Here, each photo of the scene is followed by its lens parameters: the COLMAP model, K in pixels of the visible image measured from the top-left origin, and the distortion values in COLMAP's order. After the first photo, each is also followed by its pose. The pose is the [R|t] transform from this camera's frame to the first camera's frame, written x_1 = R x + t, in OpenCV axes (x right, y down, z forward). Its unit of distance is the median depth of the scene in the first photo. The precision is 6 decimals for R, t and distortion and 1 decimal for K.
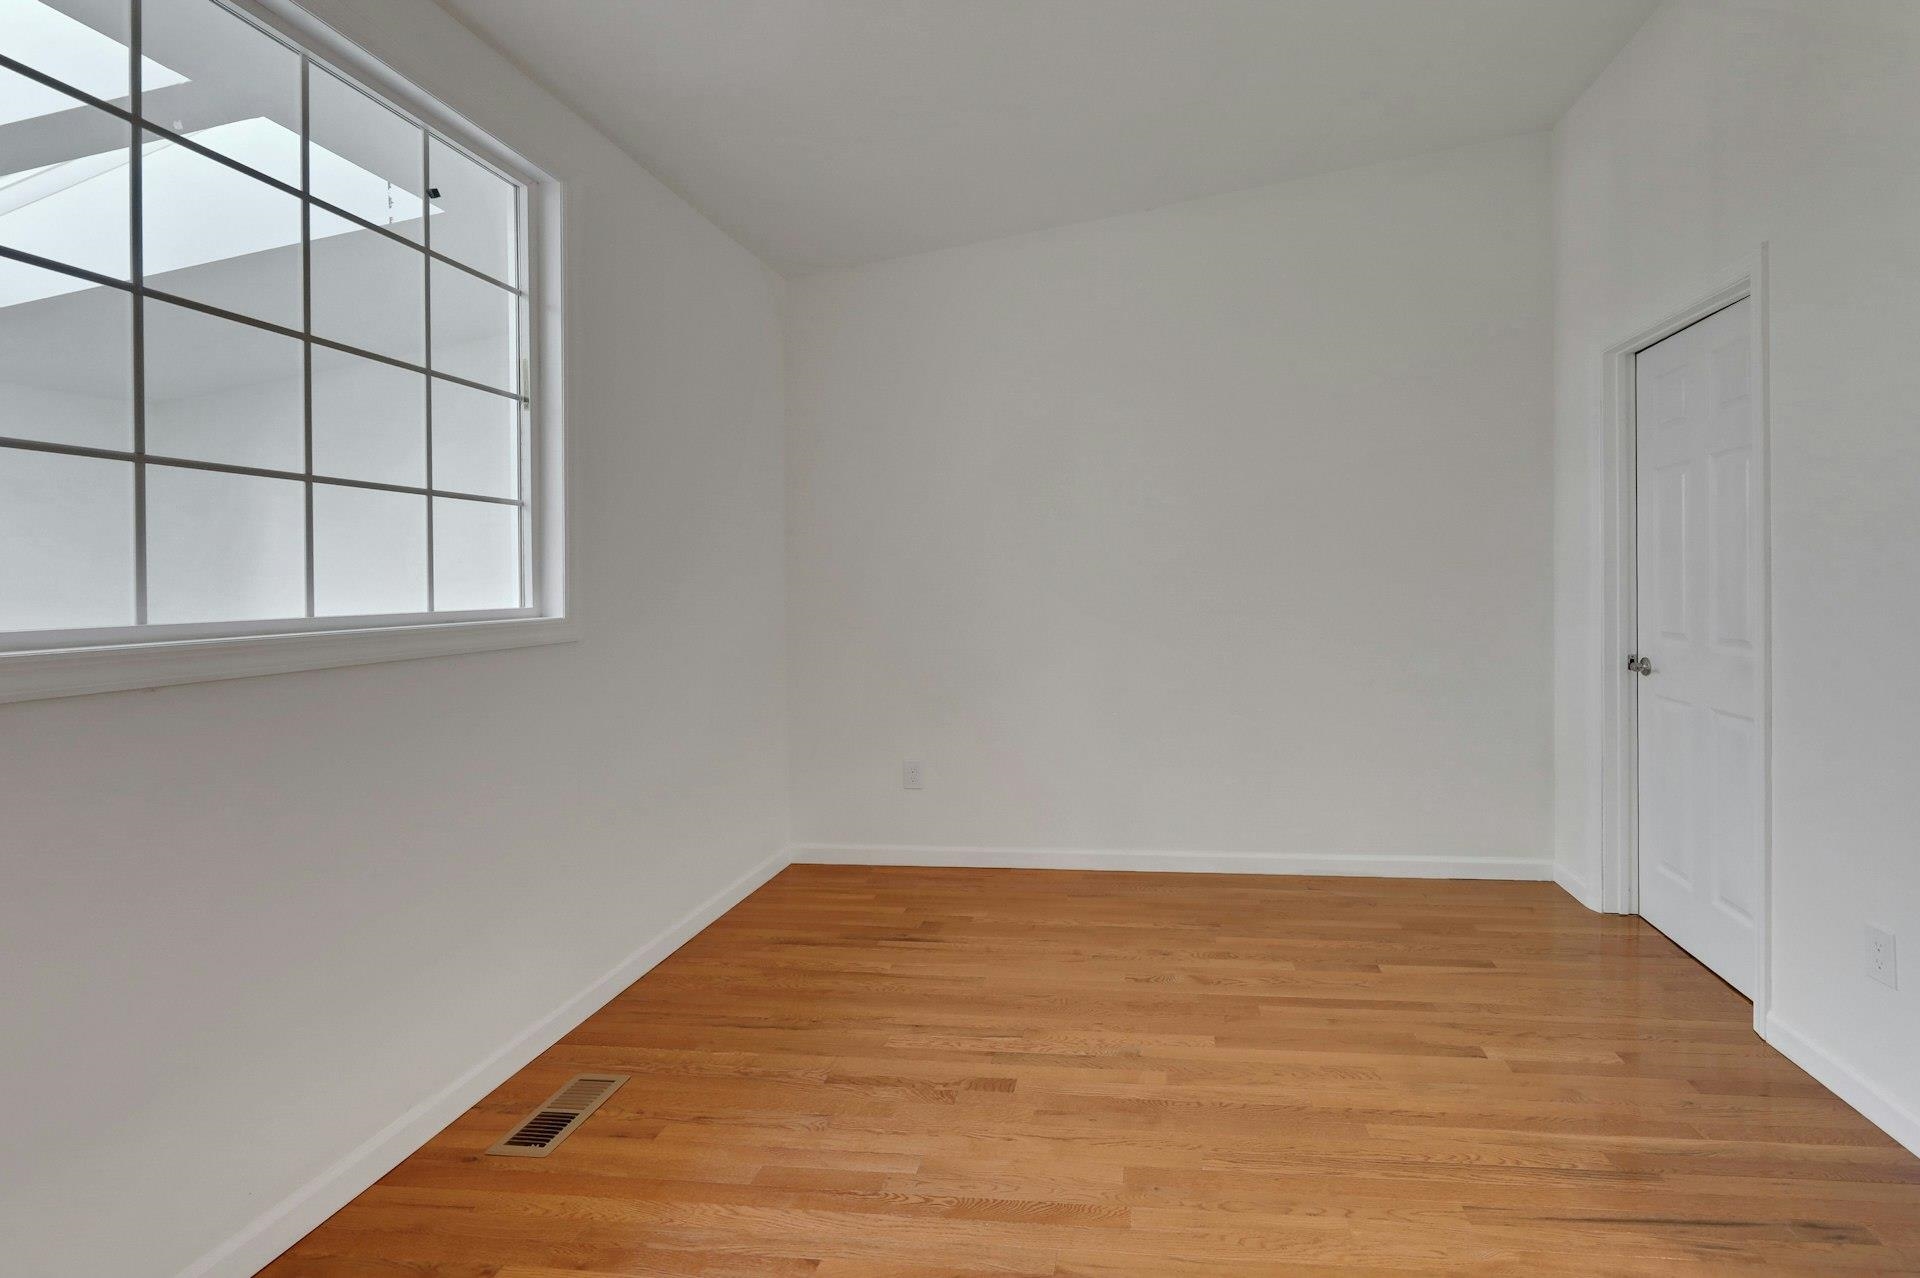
lens RADIAL K [[805.2, 0, 977.9], [0, 805.2, 631.4], [0, 0, 1]] dist [0.000466, -0.001151]
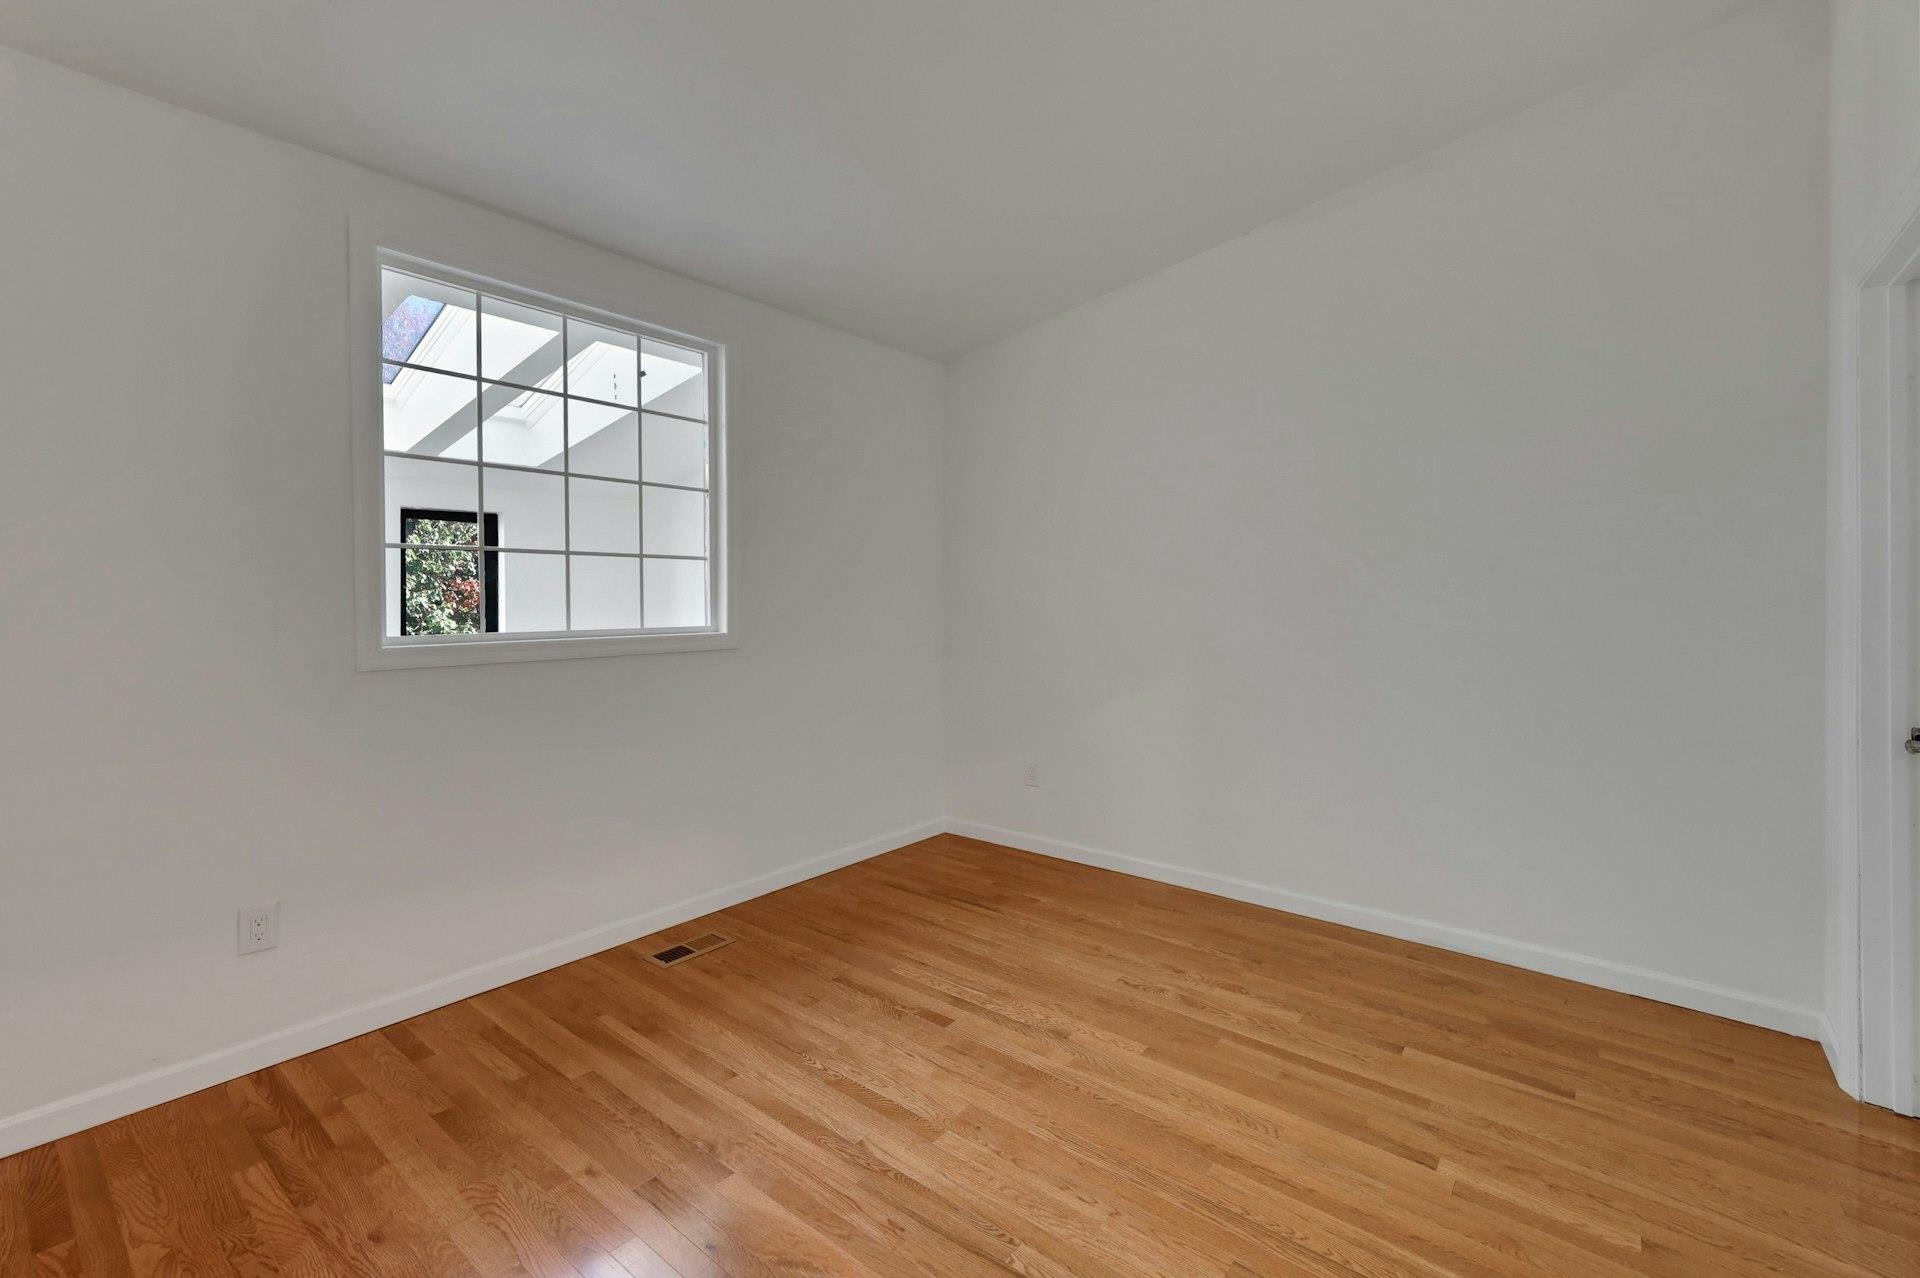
lens RADIAL K [[687.5, 0, 834.2], [0, 687.5, 643.3], [0, 0, 1]] dist [0.020064, 0.000146]
pose [[0.845074, 0.033372, -0.533607, 0.415572], [-0.033365, 0.999397, 0.009663, -0.018806], [0.533608, 0.009637, 0.845677, 0.008132]]
